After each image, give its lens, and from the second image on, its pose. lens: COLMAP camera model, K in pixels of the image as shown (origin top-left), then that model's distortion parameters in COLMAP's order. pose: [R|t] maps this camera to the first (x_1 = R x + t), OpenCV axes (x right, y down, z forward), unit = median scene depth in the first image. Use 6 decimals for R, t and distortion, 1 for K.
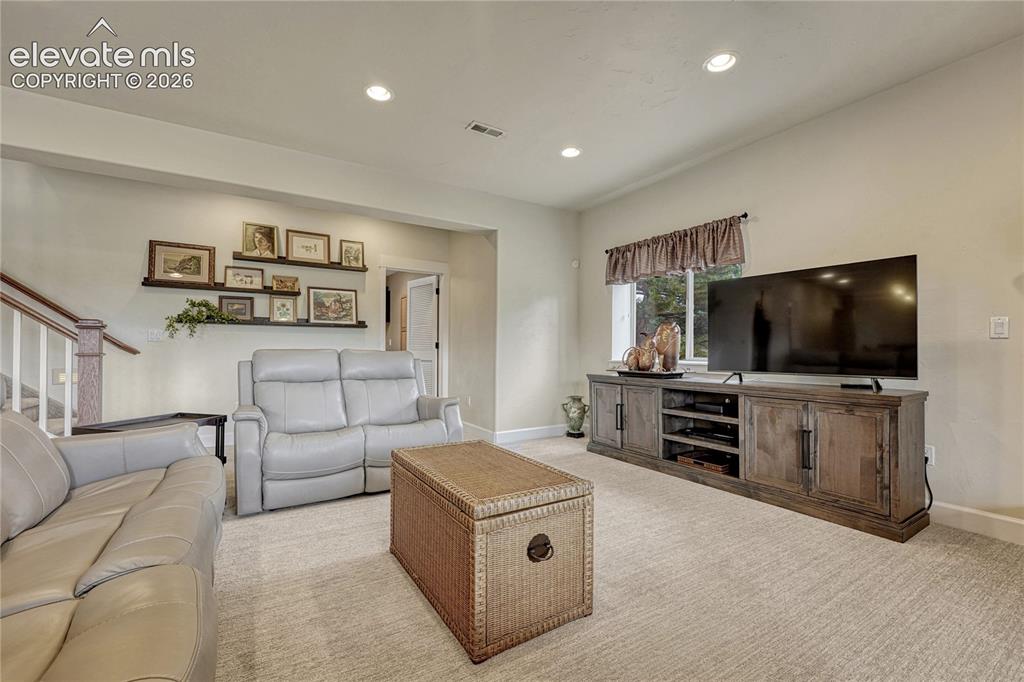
lens RADIAL K [[438.3, 0, 501.5], [0, 438.3, 345.4], [0, 0, 1]] dist [-0.016628, 0.002350]
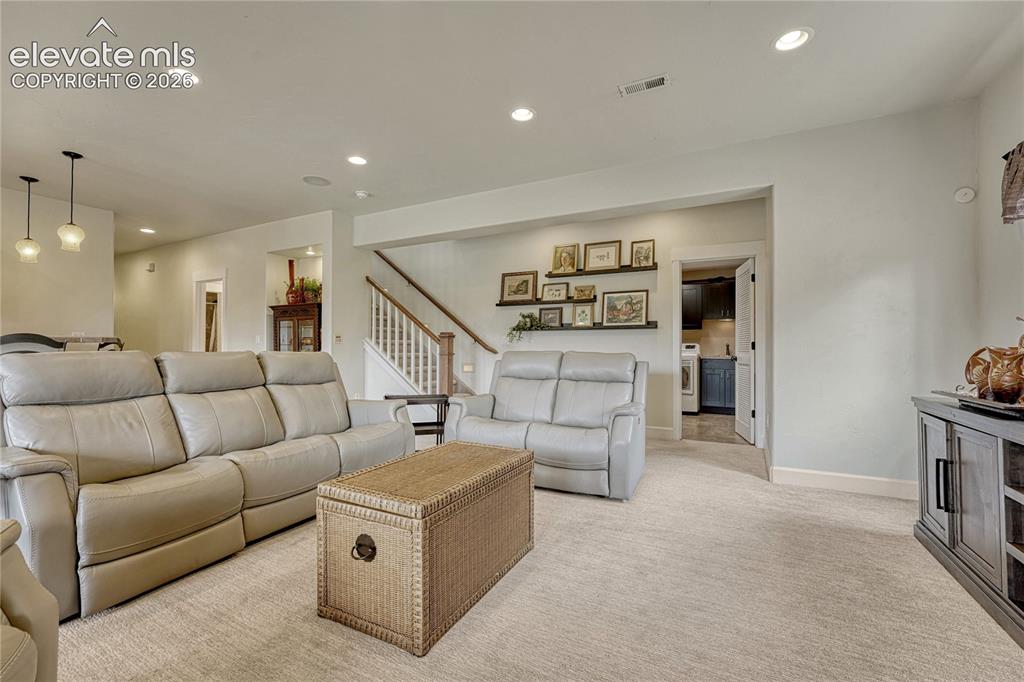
lens RADIAL K [[438.3, 0, 506.1], [0, 438.3, 342.0], [0, 0, 1]] dist [-0.016628, 0.002350]
pose [[0.497055, -0.014839, -0.867592, 0.392602], [0.009604, 0.999887, -0.011599, -0.001899], [0.867666, -0.002567, 0.497142, 0.265593]]
